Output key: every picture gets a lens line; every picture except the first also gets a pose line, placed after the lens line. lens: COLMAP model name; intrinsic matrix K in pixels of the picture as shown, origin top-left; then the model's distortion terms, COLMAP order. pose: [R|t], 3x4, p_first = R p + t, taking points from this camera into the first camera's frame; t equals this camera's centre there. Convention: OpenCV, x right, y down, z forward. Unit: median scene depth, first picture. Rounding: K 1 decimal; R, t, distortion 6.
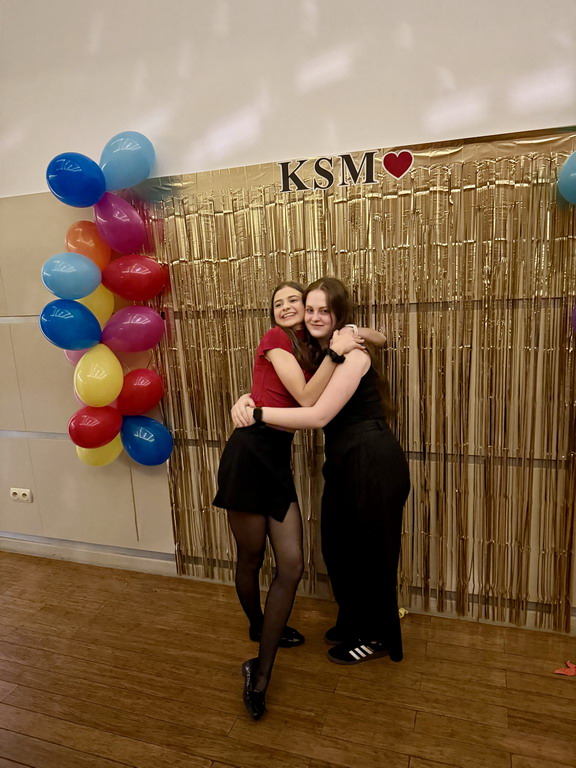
lens RADIAL K [[535.6, 0, 288.7], [0, 535.6, 388.9], [0, 0, 1]] dist [0.001858, -0.021468]
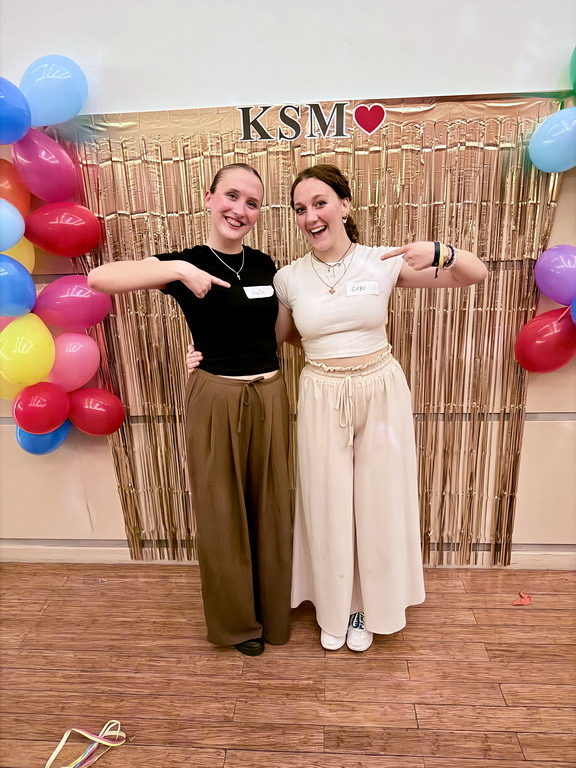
lens RADIAL K [[535.6, 0, 289.6], [0, 535.6, 387.8], [0, 0, 1]] dist [0.001858, -0.021468]
pose [[0.967022, -0.054268, 0.248844, -0.192486], [0.035233, 0.996146, 0.080322, -0.019414], [-0.252244, -0.068906, 0.965207, 0.073758]]
